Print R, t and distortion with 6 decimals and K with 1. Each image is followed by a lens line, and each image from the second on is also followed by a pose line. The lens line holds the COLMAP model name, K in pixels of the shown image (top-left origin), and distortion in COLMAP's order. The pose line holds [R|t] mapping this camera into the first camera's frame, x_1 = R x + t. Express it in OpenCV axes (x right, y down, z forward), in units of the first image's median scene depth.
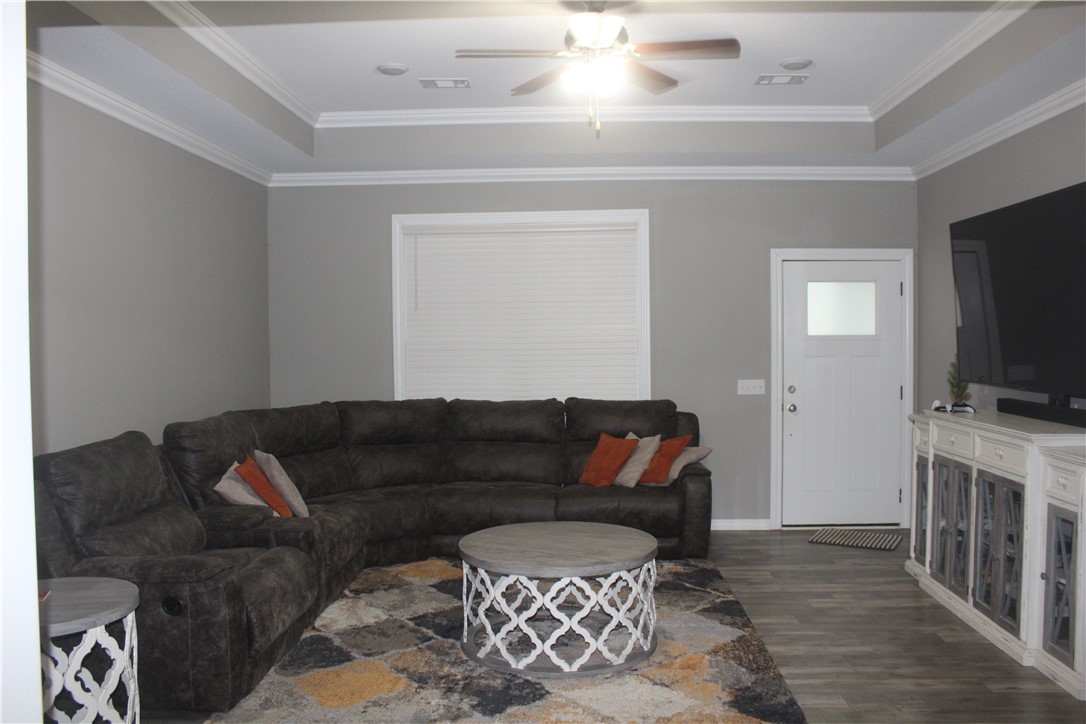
lens RADIAL K [[894.3, 0, 544.0], [0, 894.3, 366.9], [0, 0, 1]] dist [-0.145608, 0.102384]
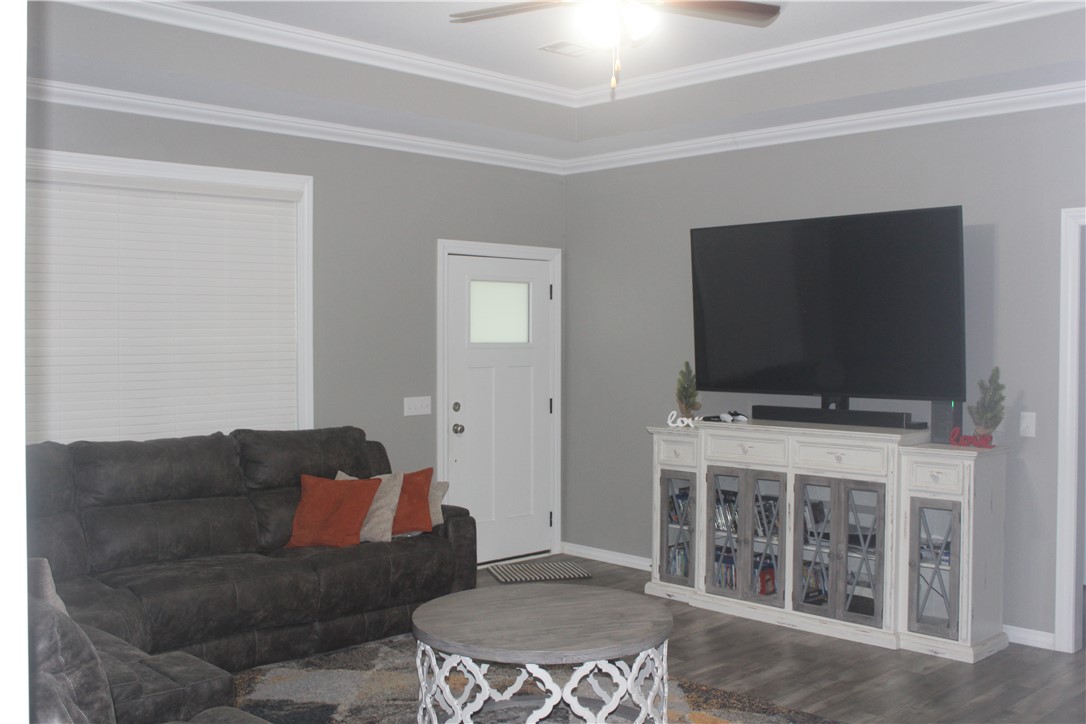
lens RADIAL K [[1082.8, 0, 543.0], [0, 1082.8, 353.6], [0, 0, 1]] dist [-0.094489, 0.000000]
pose [[0.686374, -0.004346, 0.727236, -0.446519], [0.022663, 0.999624, -0.015415, -0.008095], [-0.726896, 0.027061, 0.686214, 0.246750]]
